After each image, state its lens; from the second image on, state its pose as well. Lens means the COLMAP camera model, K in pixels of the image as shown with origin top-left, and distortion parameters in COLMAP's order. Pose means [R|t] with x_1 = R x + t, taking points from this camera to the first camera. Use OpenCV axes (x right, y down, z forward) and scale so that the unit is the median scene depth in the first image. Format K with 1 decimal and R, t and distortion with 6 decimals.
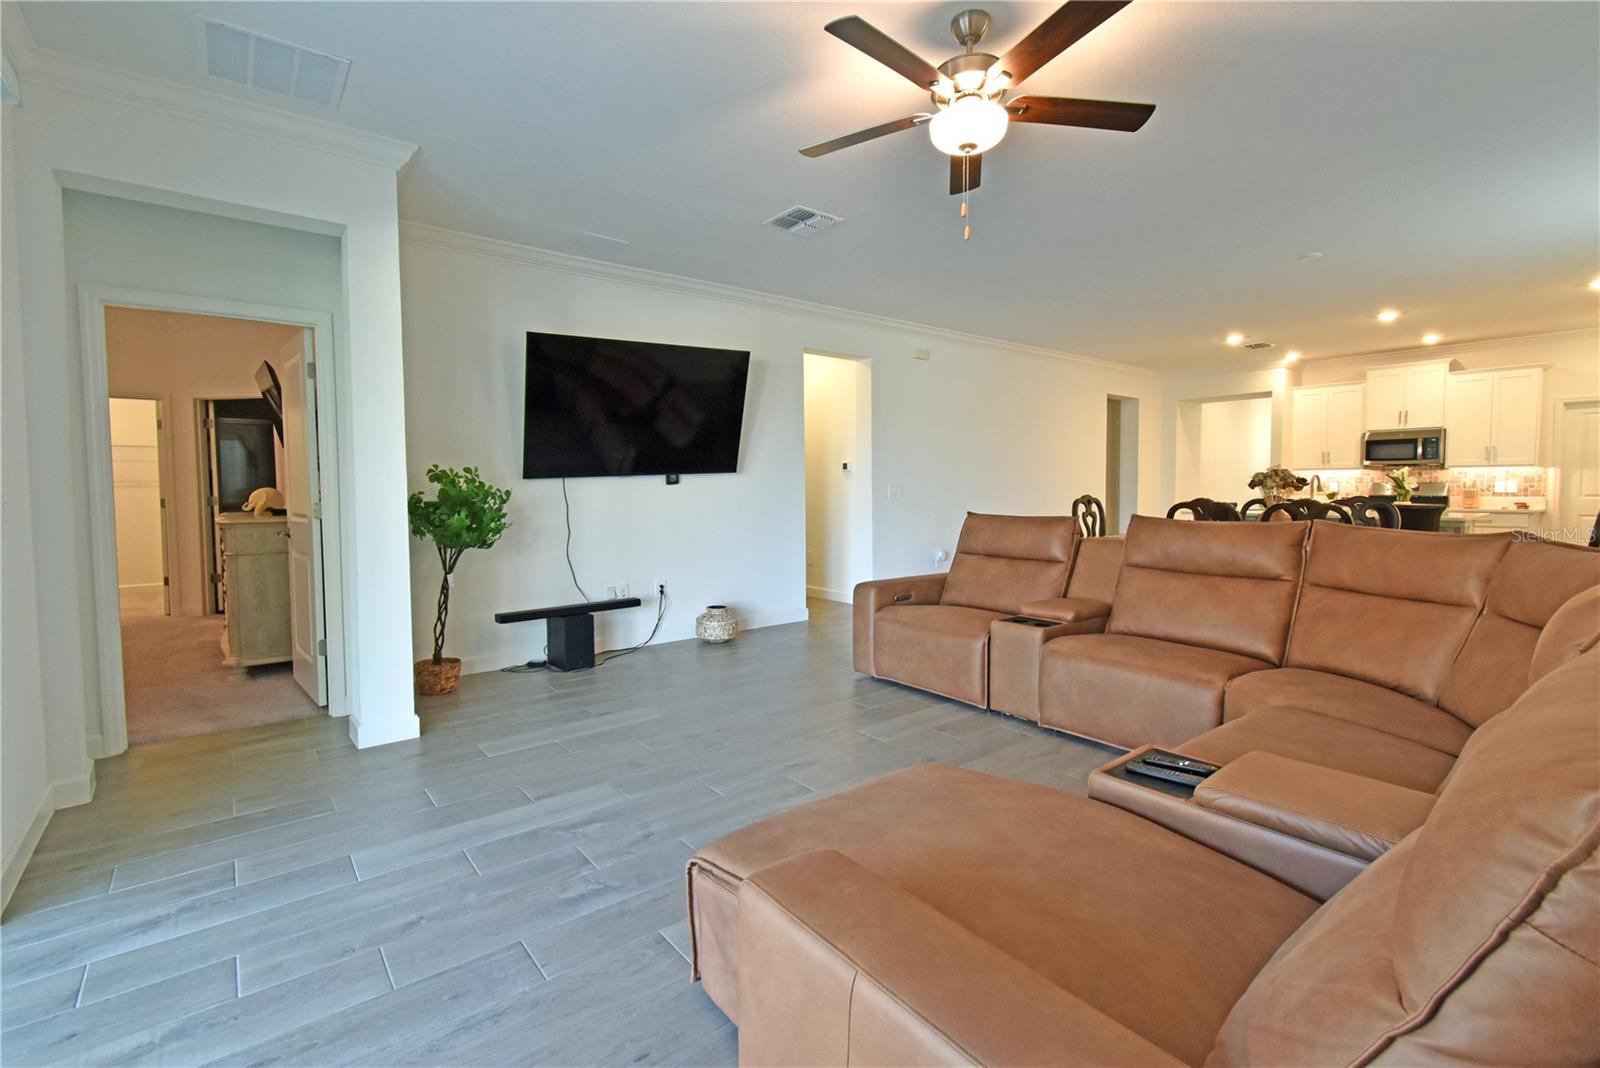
lens RADIAL K [[723.1, 0, 777.4], [0, 723.1, 523.5], [0, 0, 1]] dist [-0.001917, -0.000668]
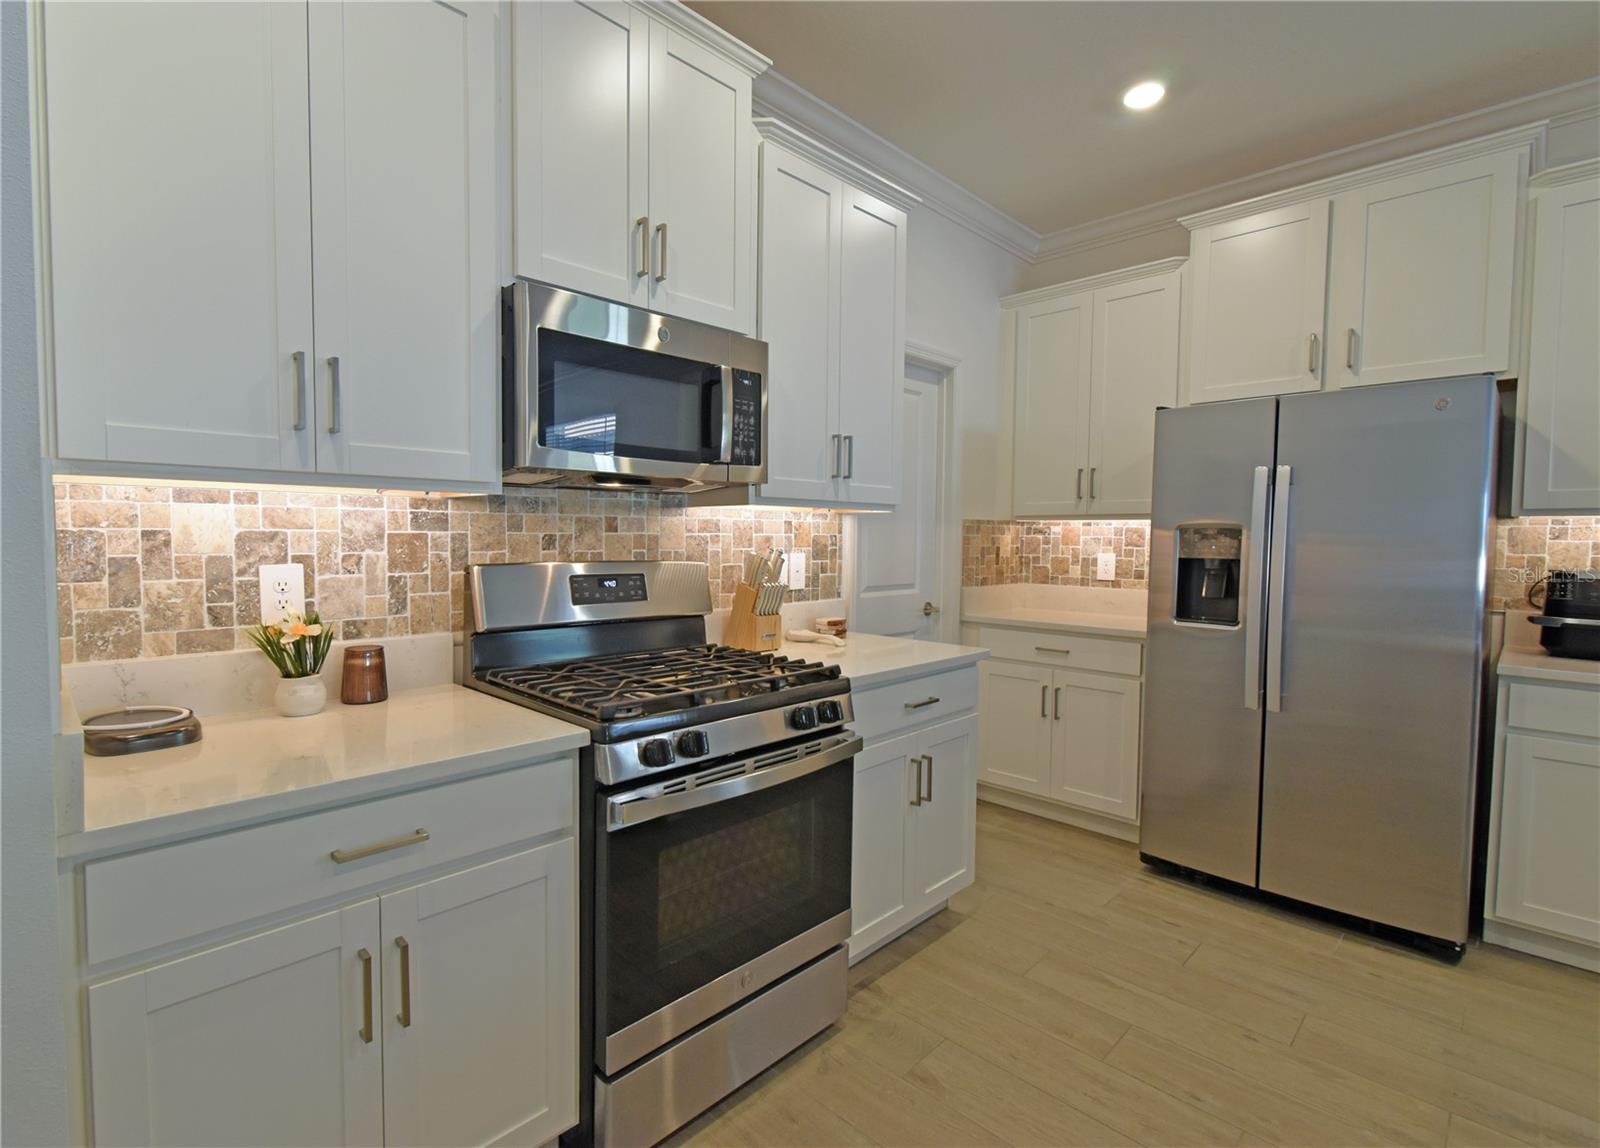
lens RADIAL K [[756.6, 0, 736.7], [0, 756.6, 569.4], [0, 0, 1]] dist [0.001769, 0.000144]
pose [[-0.101841, -0.039261, 0.994026, 0.667059], [0.043388, 0.998095, 0.043867, -0.066388], [-0.993854, 0.047597, -0.099944, 1.037560]]
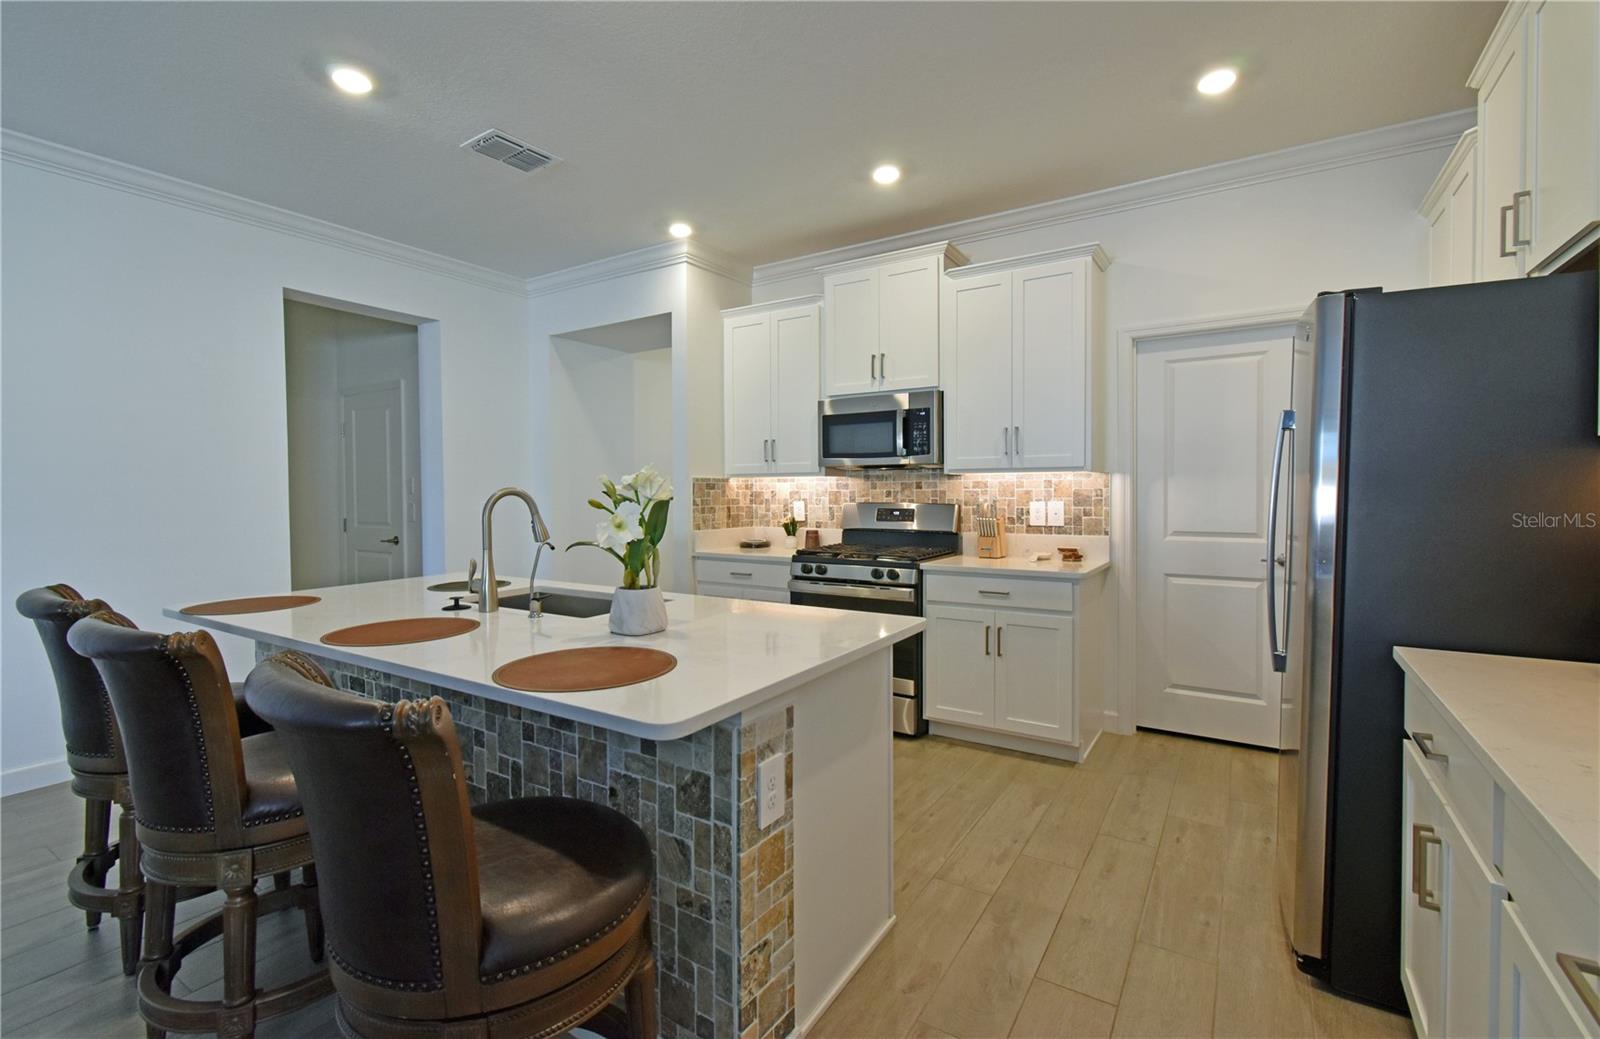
lens RADIAL K [[700.4, 0, 803.3], [0, 700.4, 500.2], [0, 0, 1]] dist [0.001518, -0.000016]
pose [[0.939968, -0.001710, 0.341258, 0.686247], [0.015199, 0.999205, -0.036857, -0.044277], [-0.340924, 0.039831, 0.939247, 0.605850]]
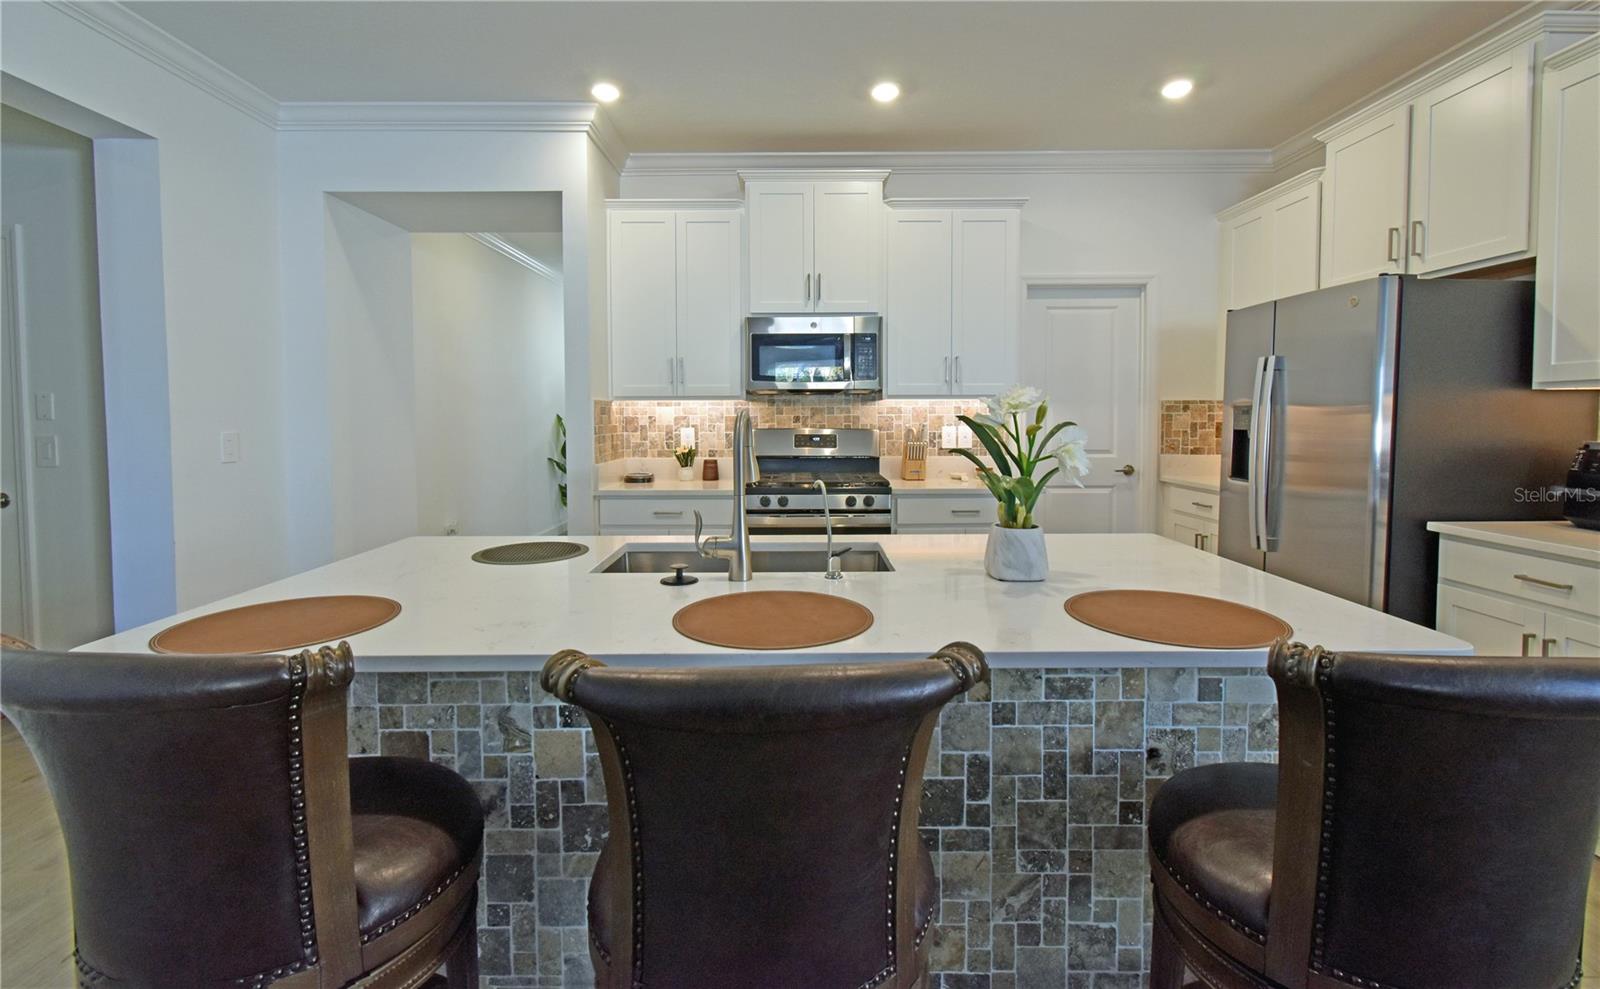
lens RADIAL K [[708.0, 0, 796.8], [0, 708.0, 440.8], [0, 0, 1]] dist [0.003151, 0.000247]
pose [[0.608511, -0.023668, 0.793192, 0.518950], [0.039357, 0.999225, -0.000378, -0.051558], [-0.792569, 0.031448, 0.608971, 0.763764]]
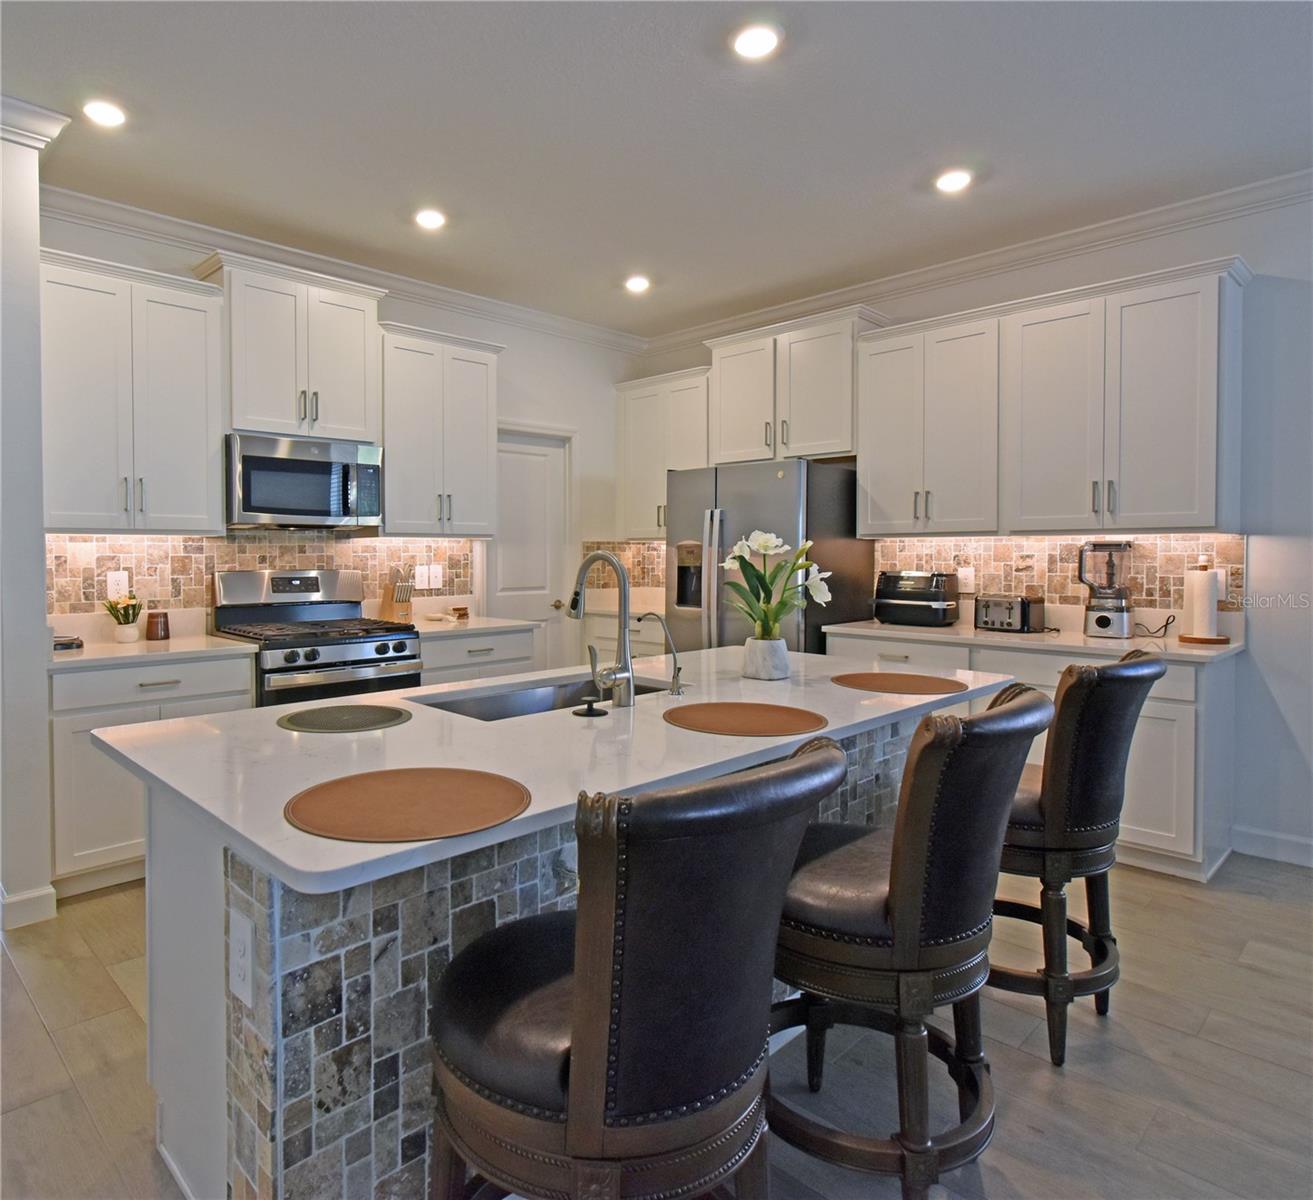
lens RADIAL K [[822.6, 0, 572.6], [0, 822.6, 567.1], [0, 0, 1]] dist [0.001258, 0.001730]
pose [[-0.086364, -0.010535, 0.996208, 0.417580], [0.053416, 0.998457, 0.015190, -0.060206], [-0.994831, 0.054525, -0.085668, 0.931859]]
